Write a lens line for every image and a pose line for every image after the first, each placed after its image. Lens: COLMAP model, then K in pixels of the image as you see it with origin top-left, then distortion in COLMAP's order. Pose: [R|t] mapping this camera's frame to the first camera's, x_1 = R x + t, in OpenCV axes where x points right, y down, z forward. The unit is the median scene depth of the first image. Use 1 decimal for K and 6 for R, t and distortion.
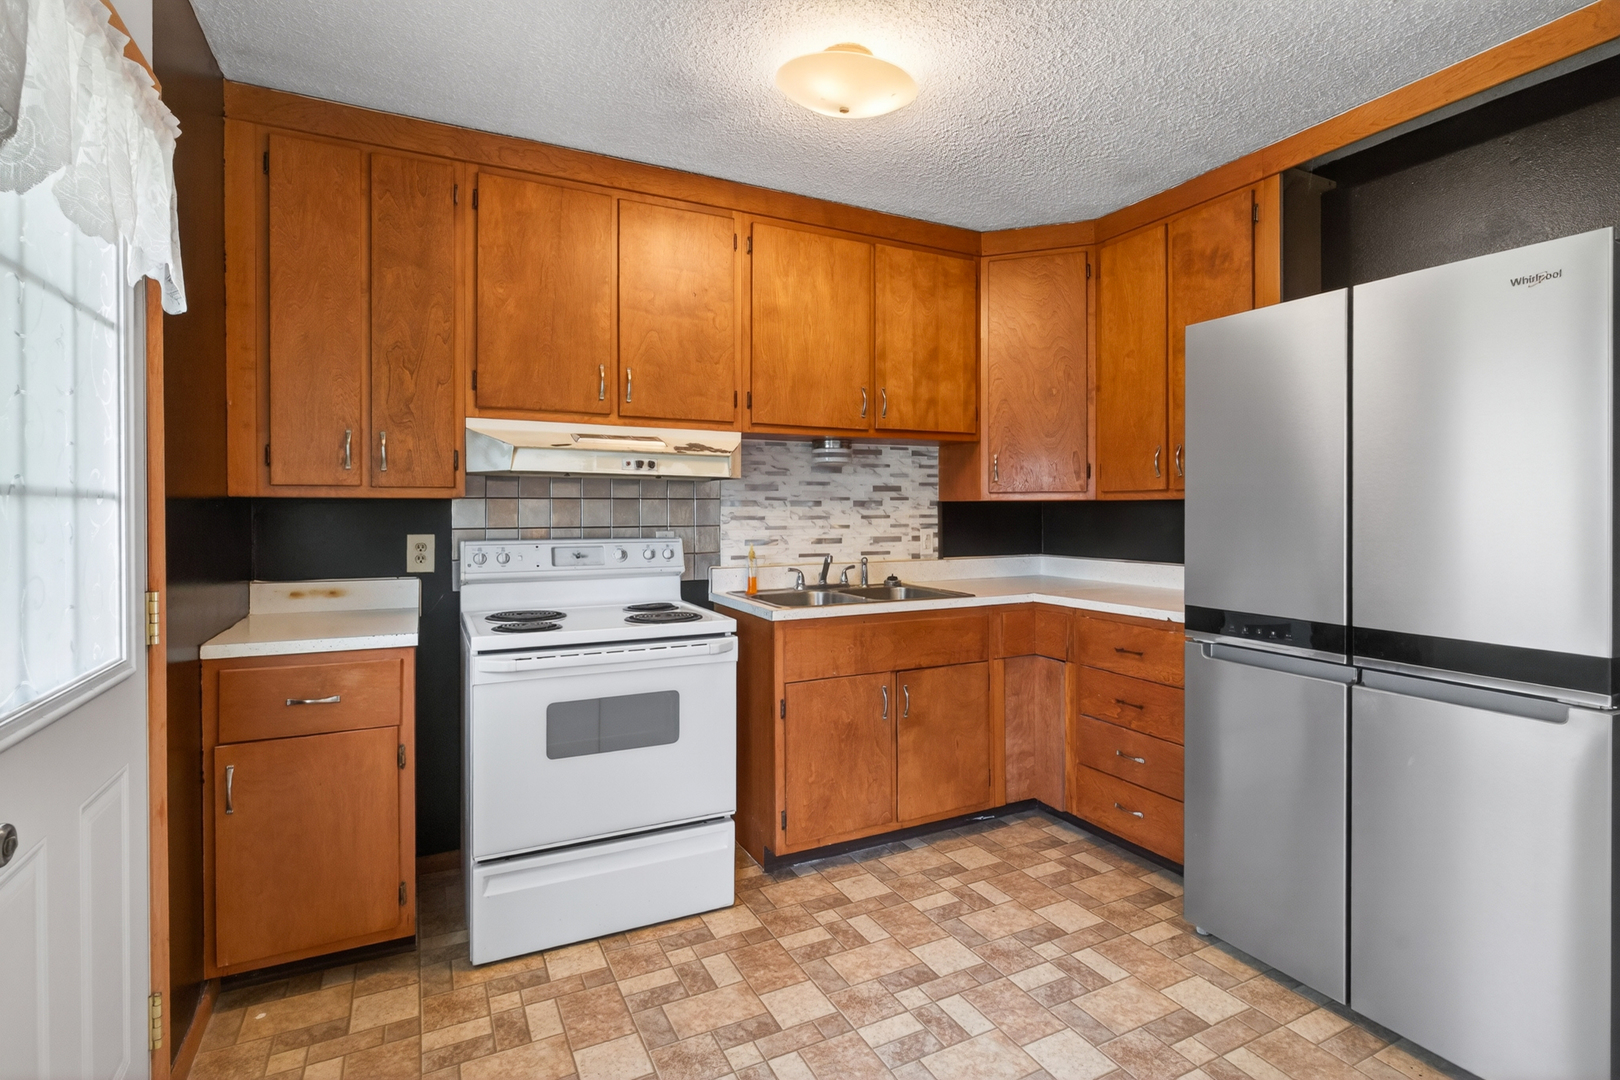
lens RADIAL K [[777.7, 0, 814.1], [0, 777.7, 513.6], [0, 0, 1]] dist [-0.006046, 0.001305]
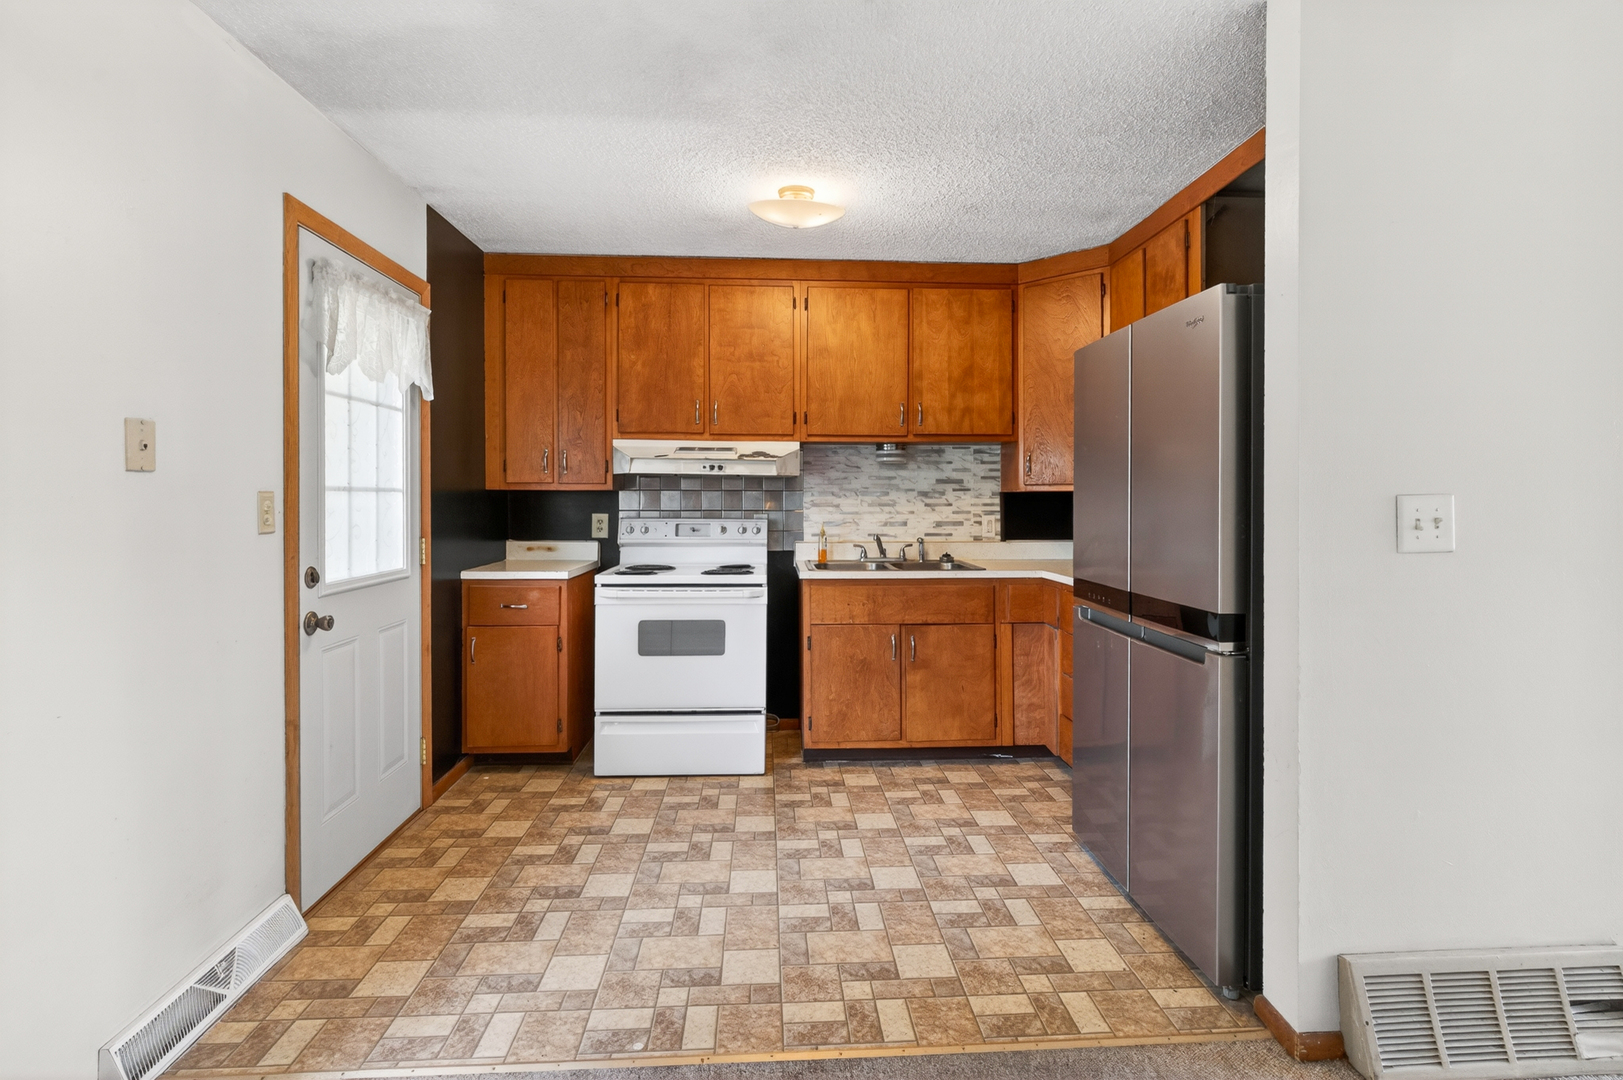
lens RADIAL K [[778.6, 0, 811.7], [0, 778.6, 503.5], [0, 0, 1]] dist [0.001283, 0.000396]
pose [[0.917431, 0.005987, -0.397849, 0.500260], [-0.005749, 0.999982, 0.001792, 0.001342], [0.397852, 0.000643, 0.917449, -0.260457]]
